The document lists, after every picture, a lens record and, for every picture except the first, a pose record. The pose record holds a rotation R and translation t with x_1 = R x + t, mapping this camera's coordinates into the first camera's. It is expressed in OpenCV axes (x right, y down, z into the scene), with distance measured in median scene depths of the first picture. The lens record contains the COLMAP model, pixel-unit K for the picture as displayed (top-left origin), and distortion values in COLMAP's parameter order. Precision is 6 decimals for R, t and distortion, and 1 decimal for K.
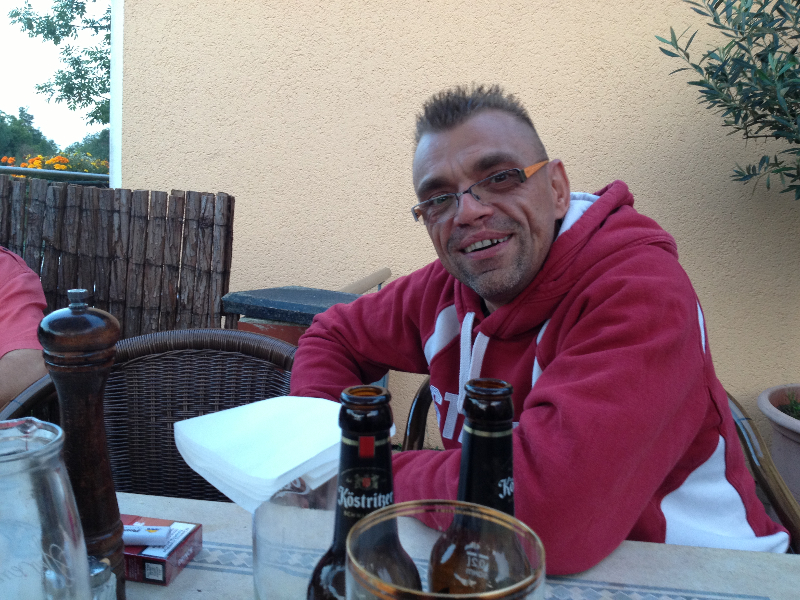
lens RADIAL K [[736.0, 0, 400.0], [0, 736.0, 300.0], [0, 0, 1]] dist [-0.000725, -0.021964]
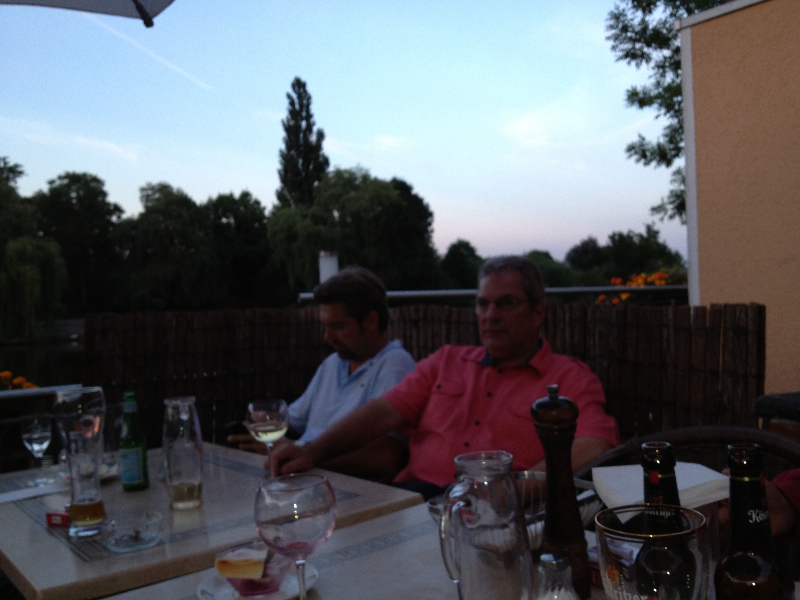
lens RADIAL K [[751.3, 0, 400.8], [0, 751.3, 311.4], [0, 0, 1]] dist [-0.002028, -0.092047]
pose [[0.699077, -0.069810, -0.711630, 0.173915], [-0.022167, 0.992629, -0.119151, 0.009731], [0.714703, 0.099071, 0.692376, -0.136154]]
